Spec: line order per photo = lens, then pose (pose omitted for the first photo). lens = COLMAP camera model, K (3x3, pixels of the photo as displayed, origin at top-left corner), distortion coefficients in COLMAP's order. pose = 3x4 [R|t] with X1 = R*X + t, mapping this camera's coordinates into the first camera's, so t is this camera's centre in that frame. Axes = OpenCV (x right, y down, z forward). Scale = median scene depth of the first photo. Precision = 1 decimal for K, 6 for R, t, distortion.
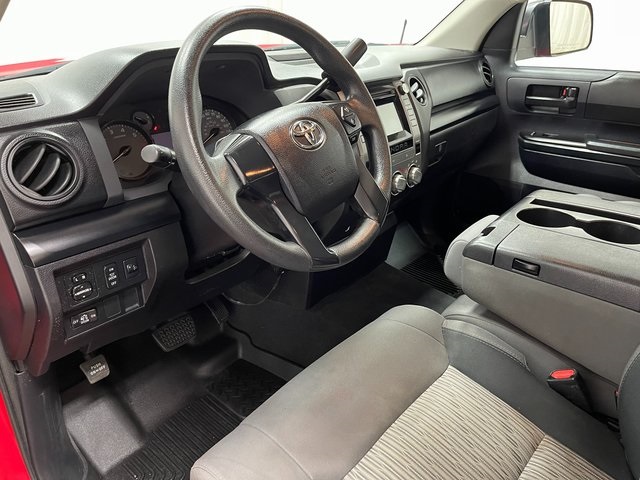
lens RADIAL K [[468.7, 0, 320.0], [0, 468.7, 240.0], [0, 0, 1]] dist [0.007690, 0.001786]
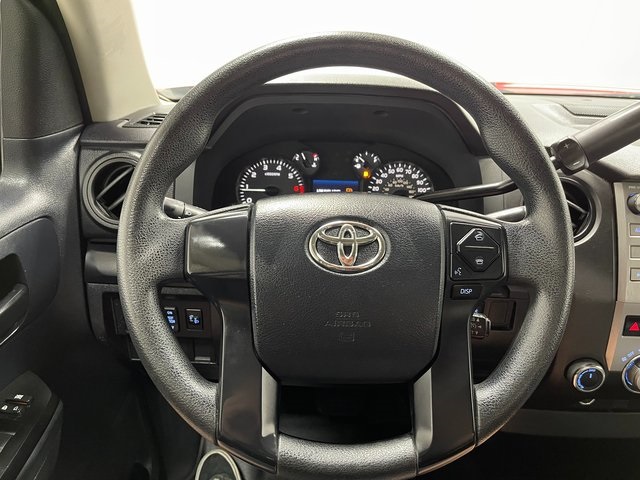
lens RADIAL K [[468.7, 0, 320.0], [0, 468.7, 240.0], [0, 0, 1]] dist [0.007690, 0.001786]
pose [[0.645884, 0.320772, -0.692777, 0.141482], [-0.355946, 0.929307, 0.098439, -0.113836], [0.675379, 0.183011, 0.714402, 0.232123]]
